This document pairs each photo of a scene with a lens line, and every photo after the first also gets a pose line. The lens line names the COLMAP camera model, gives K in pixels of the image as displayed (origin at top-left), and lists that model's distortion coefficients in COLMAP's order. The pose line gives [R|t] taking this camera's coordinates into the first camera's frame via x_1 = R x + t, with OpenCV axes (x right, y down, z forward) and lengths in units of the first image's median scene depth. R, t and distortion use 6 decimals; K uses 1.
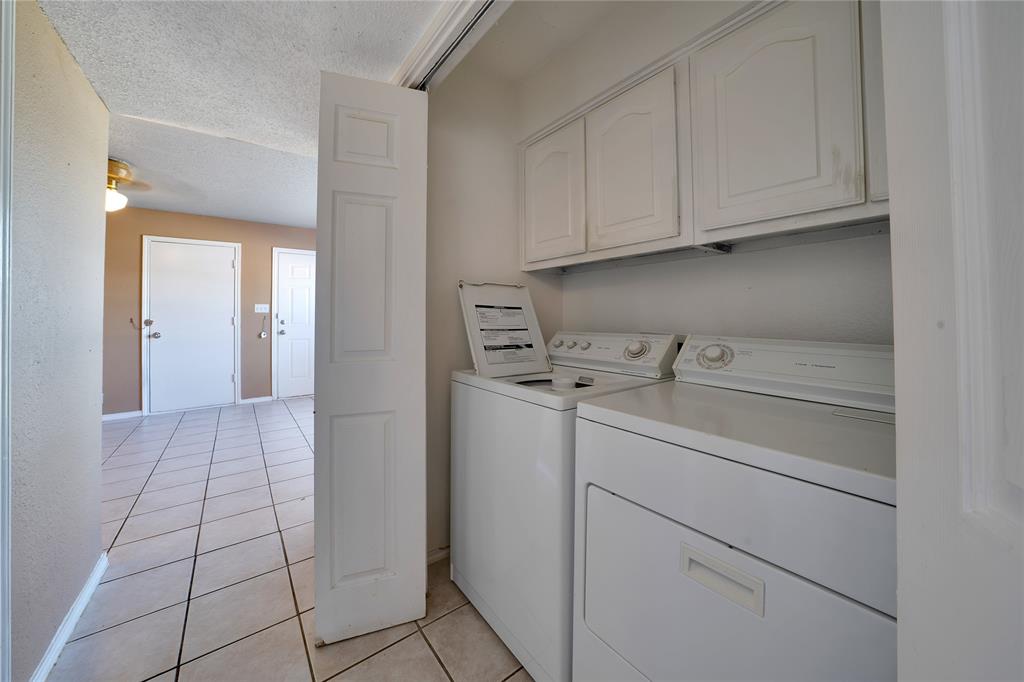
lens RADIAL K [[364.7, 0, 498.9], [0, 364.7, 306.2], [0, 0, 1]] dist [-0.001884, -0.000038]
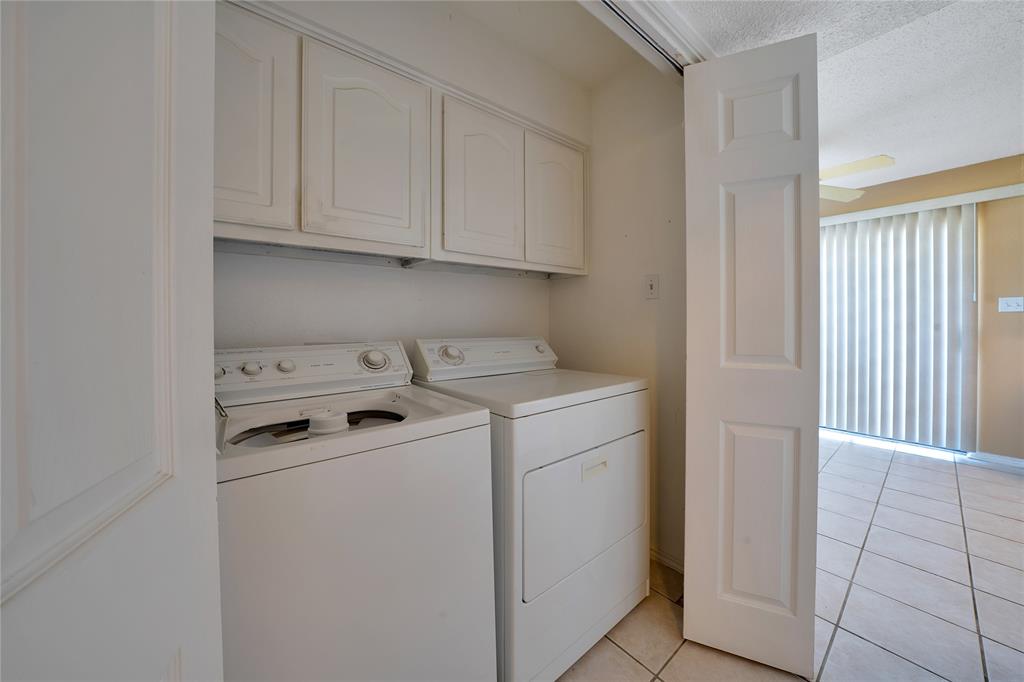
lens RADIAL K [[368.1, 0, 512.6], [0, 368.1, 320.8], [0, 0, 1]] dist [-0.000821, 0.000075]
pose [[-0.022946, 0.008962, 0.999697, -0.536992], [-0.017724, 0.999799, -0.009370, 0.025715], [-0.999580, -0.017933, -0.022783, 0.685505]]
